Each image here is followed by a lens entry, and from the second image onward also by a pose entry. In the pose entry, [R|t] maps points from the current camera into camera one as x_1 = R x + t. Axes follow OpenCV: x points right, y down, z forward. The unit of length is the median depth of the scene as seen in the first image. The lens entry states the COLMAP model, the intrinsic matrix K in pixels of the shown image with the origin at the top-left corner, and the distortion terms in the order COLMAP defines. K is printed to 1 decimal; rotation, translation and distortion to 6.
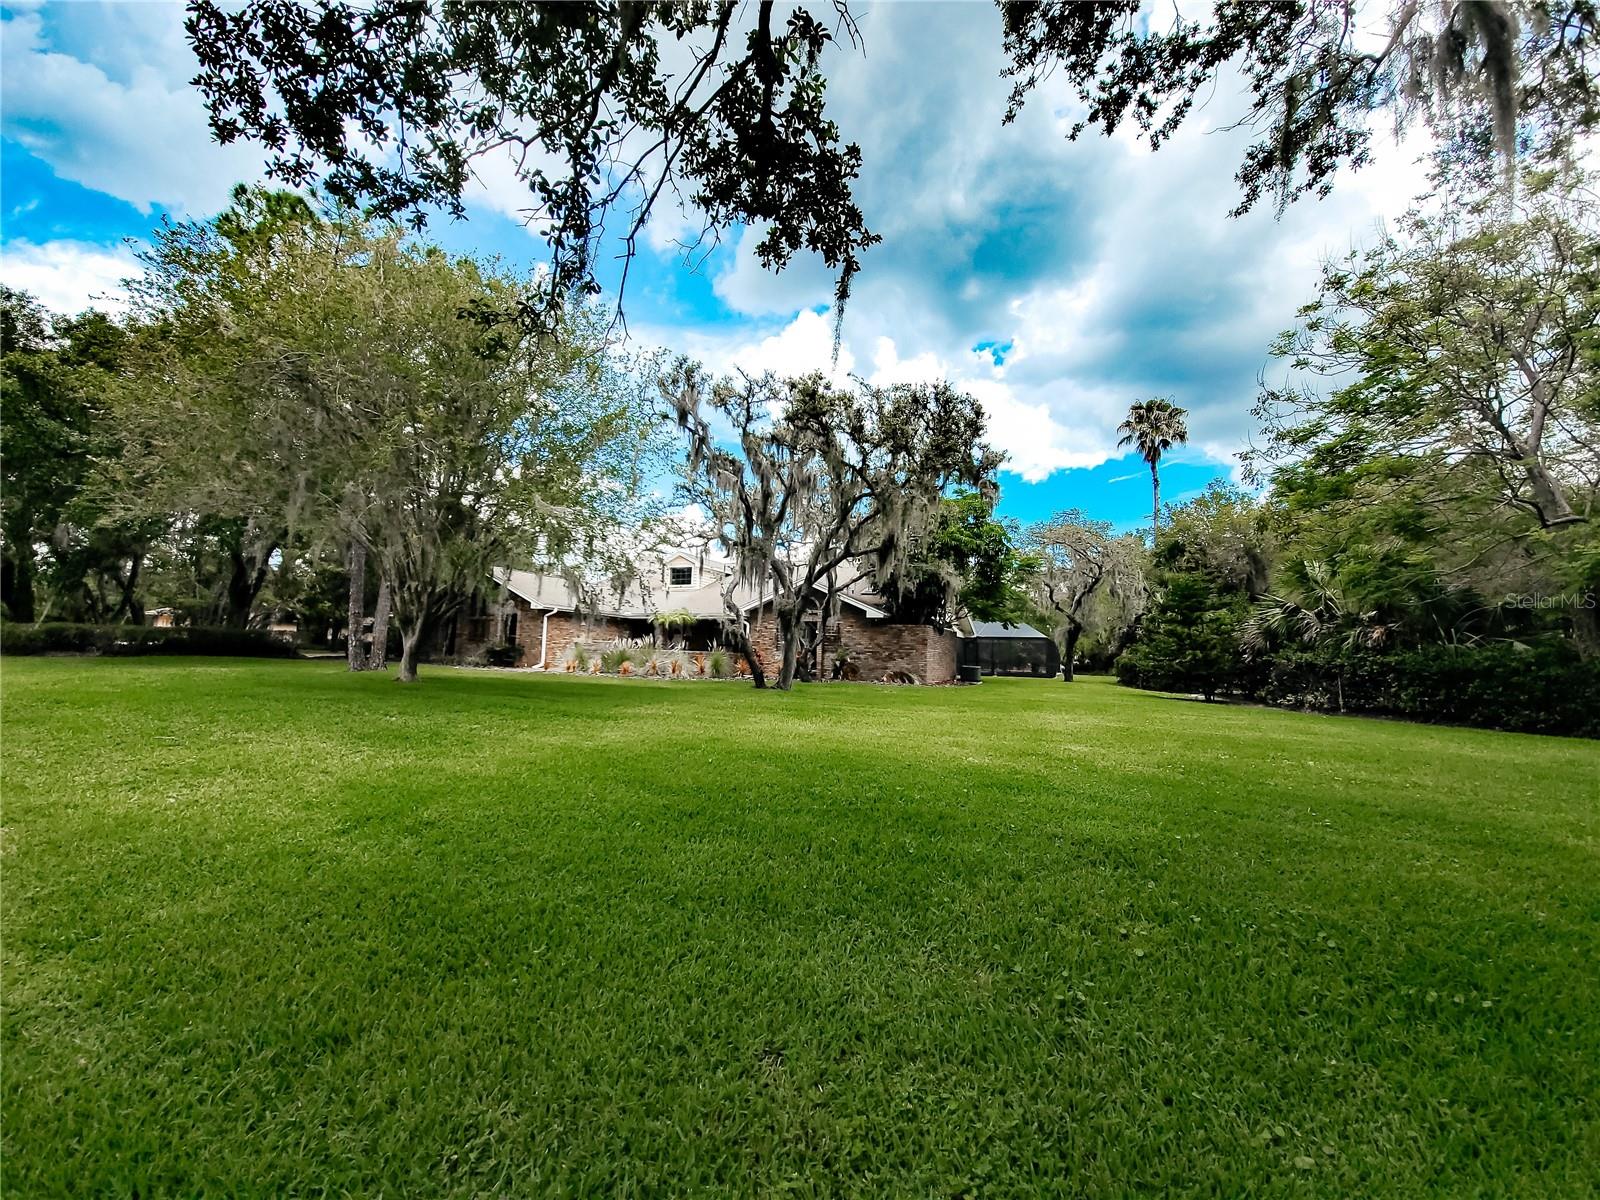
lens RADIAL K [[652.3, 0, 799.4], [0, 652.3, 599.3], [0, 0, 1]] dist [-0.008002, -0.000456]
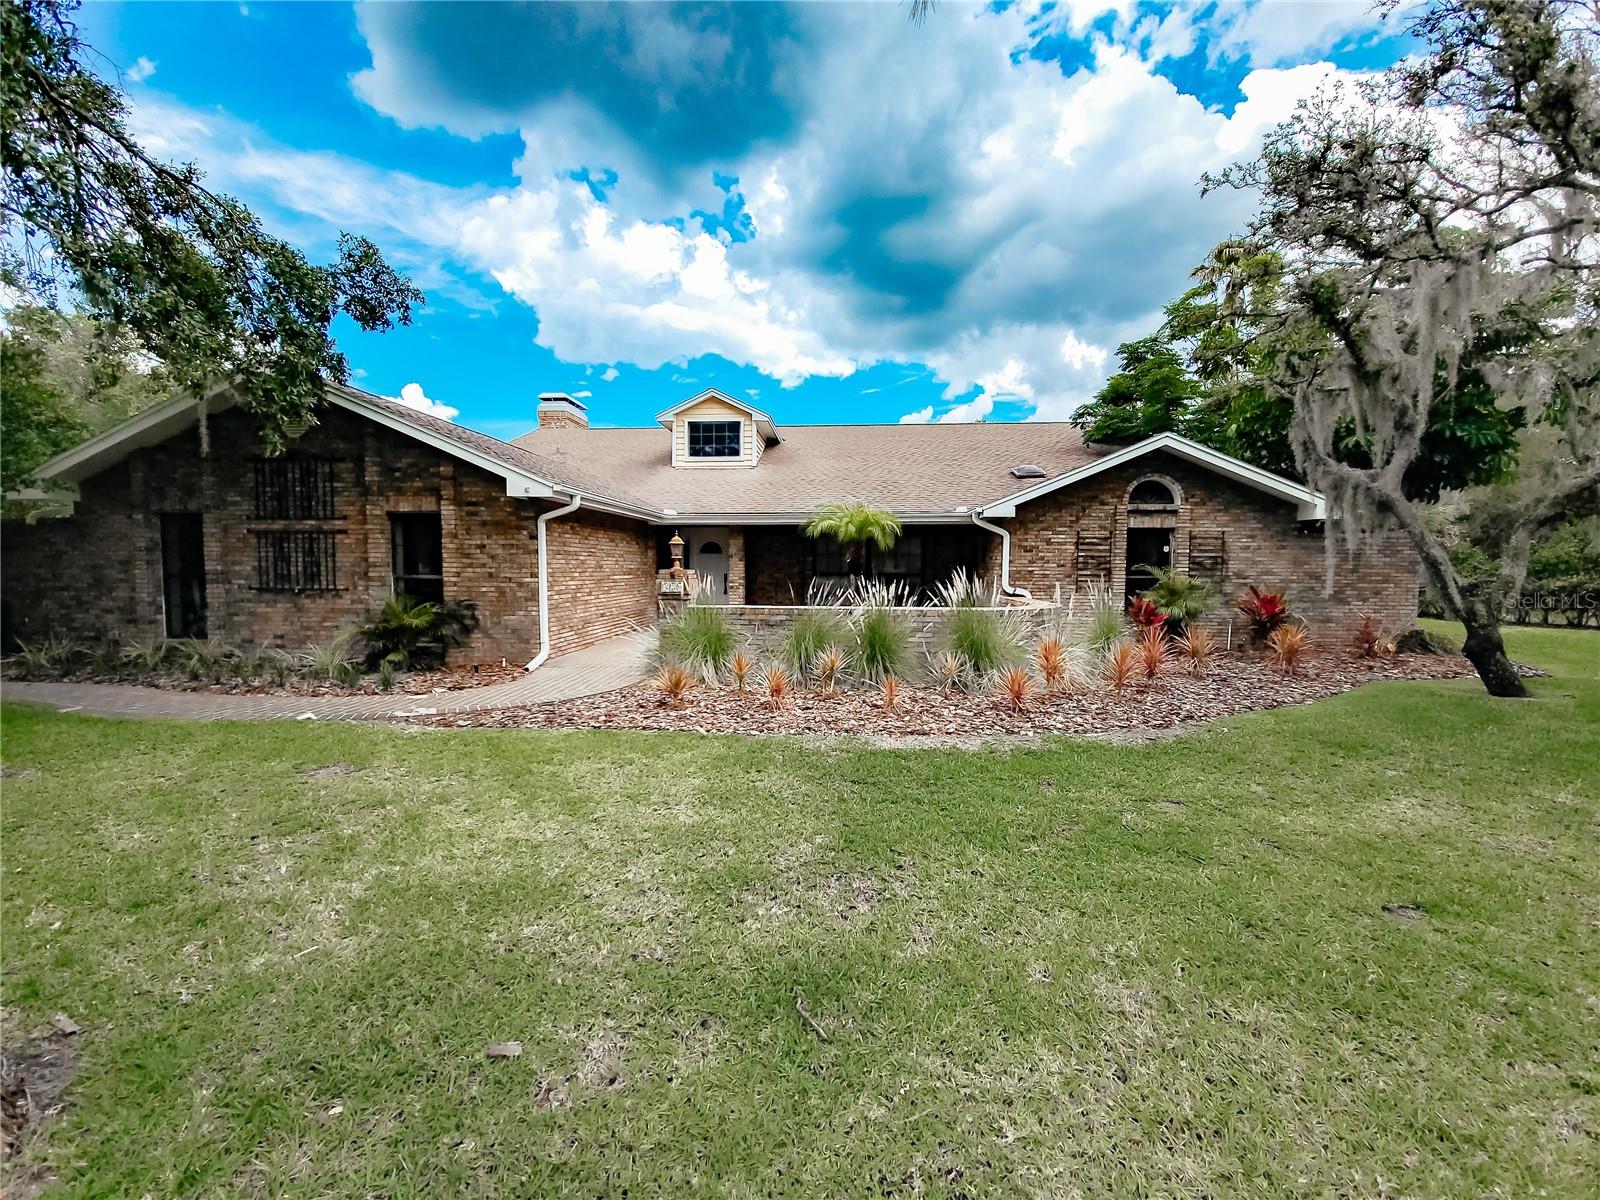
lens RADIAL K [[652.3, 0, 808.0], [0, 652.3, 574.6], [0, 0, 1]] dist [-0.008002, -0.000456]
pose [[0.926978, -0.035951, 0.373389, -0.375901], [-0.009044, 0.992965, 0.118060, 0.011931], [-0.375007, -0.112816, 0.920132, 0.591653]]
